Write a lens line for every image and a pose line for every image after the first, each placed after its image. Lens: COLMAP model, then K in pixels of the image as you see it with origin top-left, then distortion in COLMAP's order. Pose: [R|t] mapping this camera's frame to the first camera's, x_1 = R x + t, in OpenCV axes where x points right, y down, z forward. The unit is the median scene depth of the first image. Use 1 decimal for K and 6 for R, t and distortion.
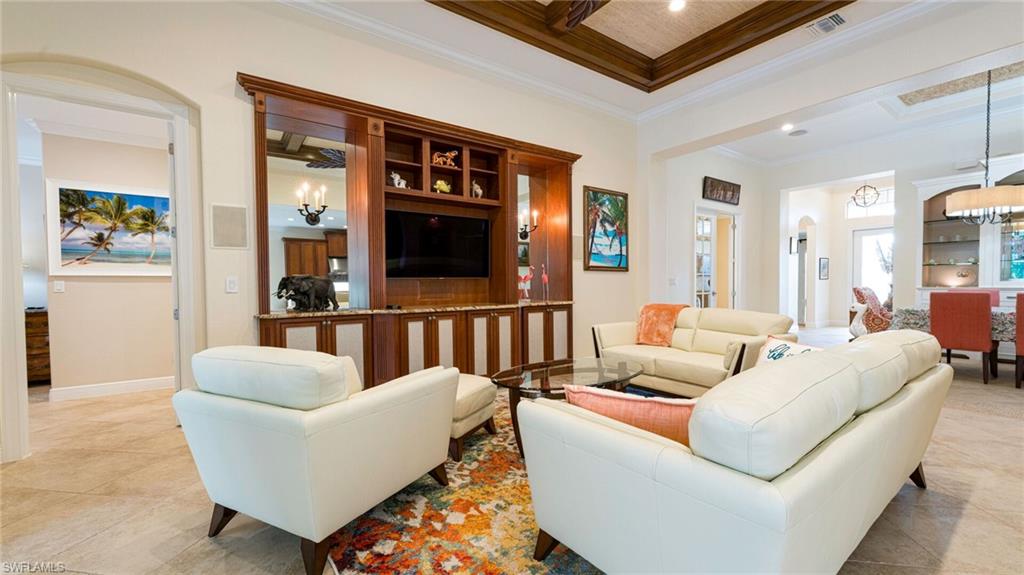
lens RADIAL K [[415.4, 0, 508.5], [0, 415.4, 292.9], [0, 0, 1]] dist [-0.004850, 0.000867]
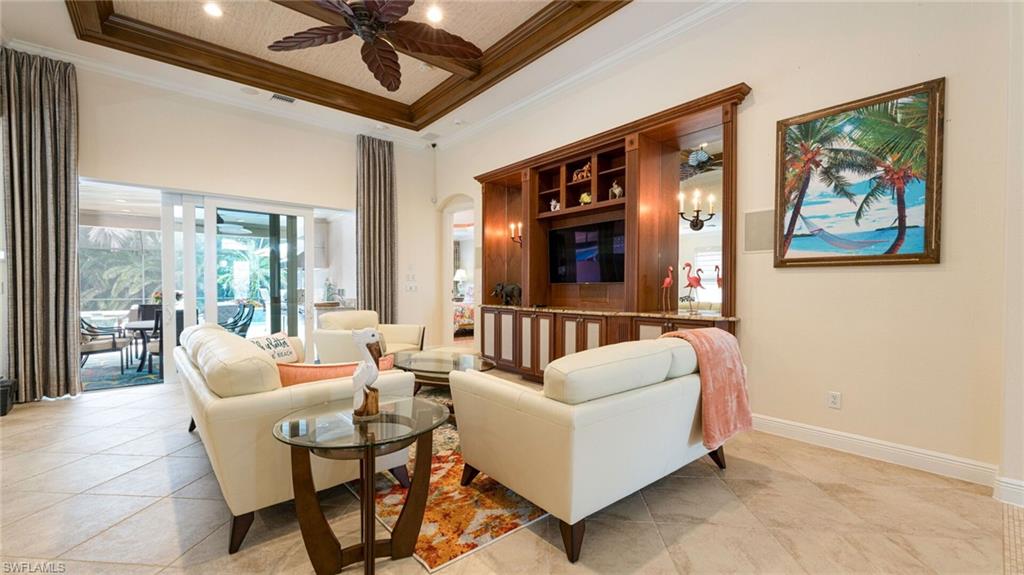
lens RADIAL K [[415.4, 0, 511.2], [0, 415.4, 288.9], [0, 0, 1]] dist [-0.004850, 0.000867]
pose [[0.078613, 0.005629, -0.996889, 0.809133], [-0.031796, 0.999489, 0.003137, -0.015853], [0.996398, 0.031450, 0.078751, 0.650221]]
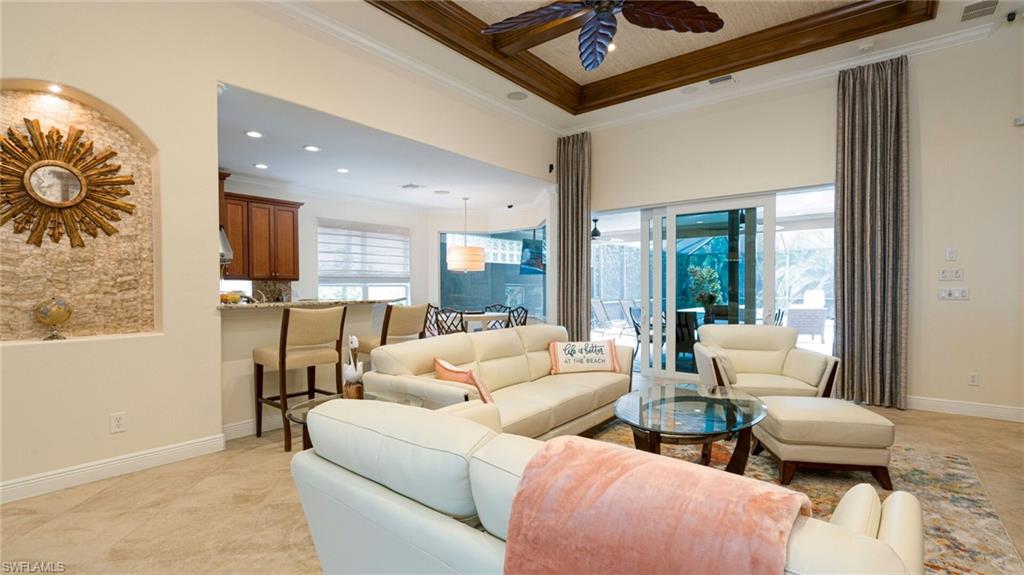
lens RADIAL K [[463.9, 0, 507.4], [0, 463.9, 292.3], [0, 0, 1]] dist [0.002094, 0.000106]
pose [[-0.964798, 0.013313, -0.262655, 0.443007], [0.001399, 0.998964, 0.045496, -0.048575], [0.262988, 0.043527, -0.963817, 1.061888]]
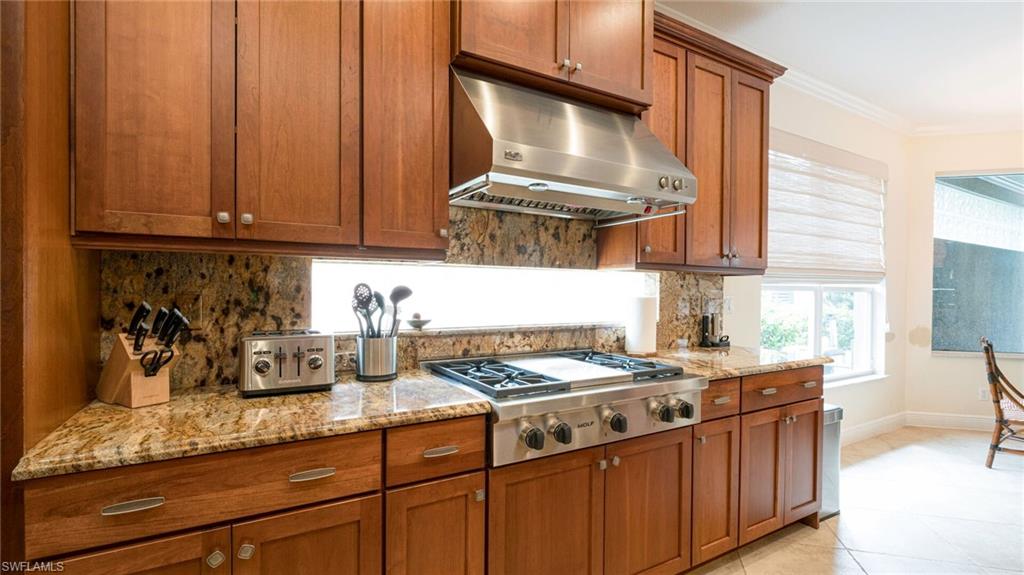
lens RADIAL K [[463.9, 0, 514.3], [0, 463.9, 292.9], [0, 0, 1]] dist [0.002094, 0.000106]
pose [[-0.996199, 0.004124, 0.087005, 0.934957], [0.006447, 0.999630, 0.026440, -0.013828], [-0.086864, 0.026900, -0.995857, 0.086650]]
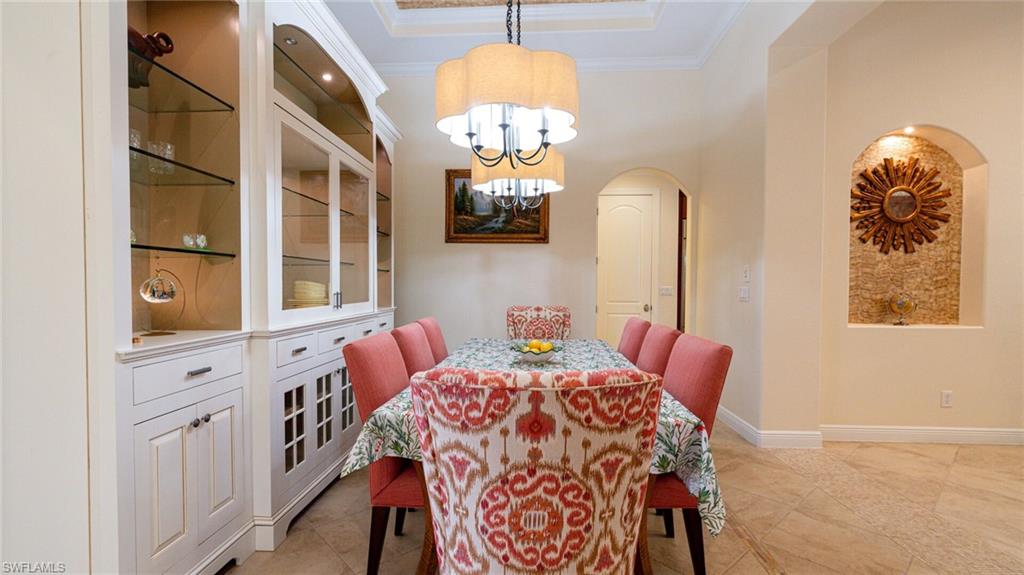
lens RADIAL K [[463.9, 0, 516.0], [0, 463.9, 295.4], [0, 0, 1]] dist [0.002094, 0.000106]
pose [[-0.784138, -0.011337, 0.620483, 0.864453], [0.021266, 0.998755, 0.045124, -0.059677], [-0.620222, 0.048578, -0.782920, 1.330148]]
